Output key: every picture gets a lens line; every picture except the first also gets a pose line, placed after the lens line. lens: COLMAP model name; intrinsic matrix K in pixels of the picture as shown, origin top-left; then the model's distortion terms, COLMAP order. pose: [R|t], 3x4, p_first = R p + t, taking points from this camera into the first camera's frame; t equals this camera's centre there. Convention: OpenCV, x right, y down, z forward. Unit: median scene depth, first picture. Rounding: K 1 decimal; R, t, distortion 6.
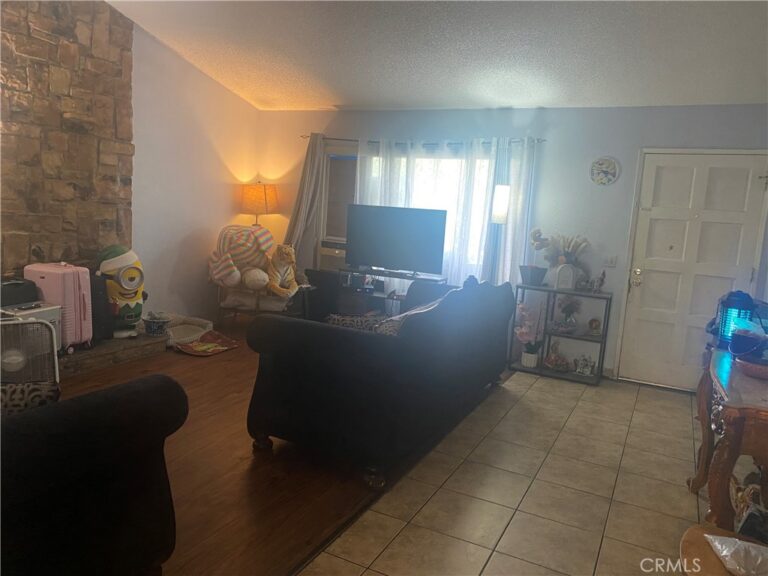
lens RADIAL K [[582.1, 0, 381.4], [0, 582.1, 290.3], [0, 0, 1]] dist [0.007273, 0.000952]
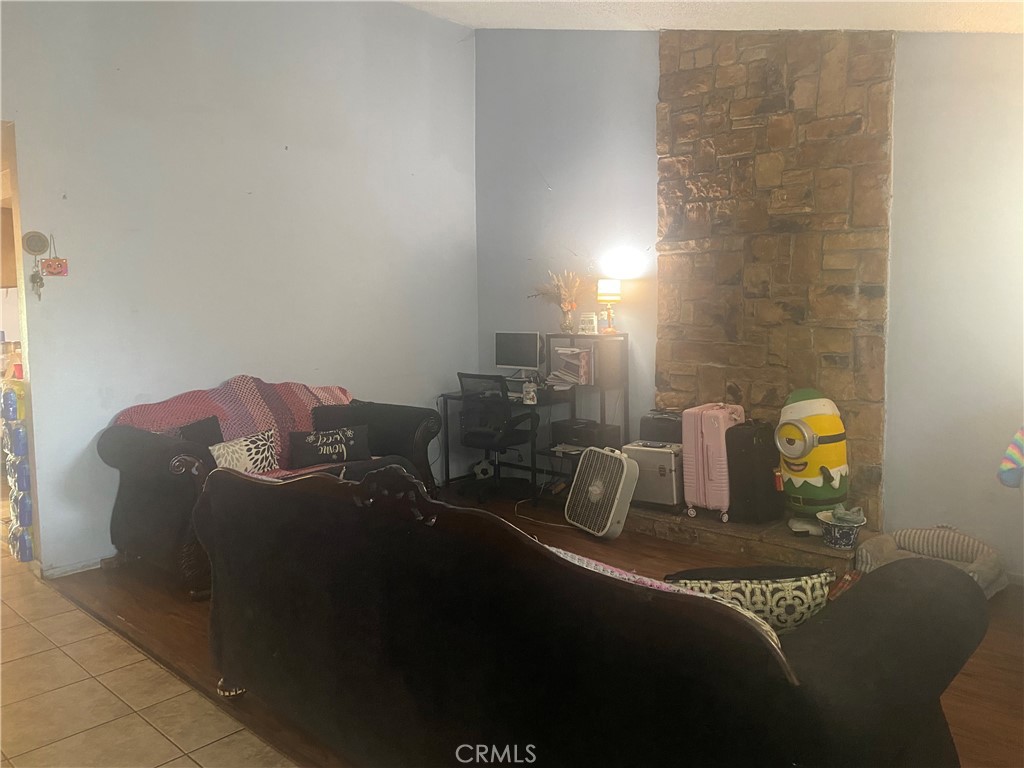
lens RADIAL K [[776.1, 0, 508.5], [0, 776.1, 379.4], [0, 0, 1]] dist [0.007273, 0.000952]
pose [[-0.272846, 0.027582, -0.961662, 0.520698], [-0.150305, 0.986092, 0.070928, -0.107803], [0.950244, 0.163895, -0.264905, 0.973519]]
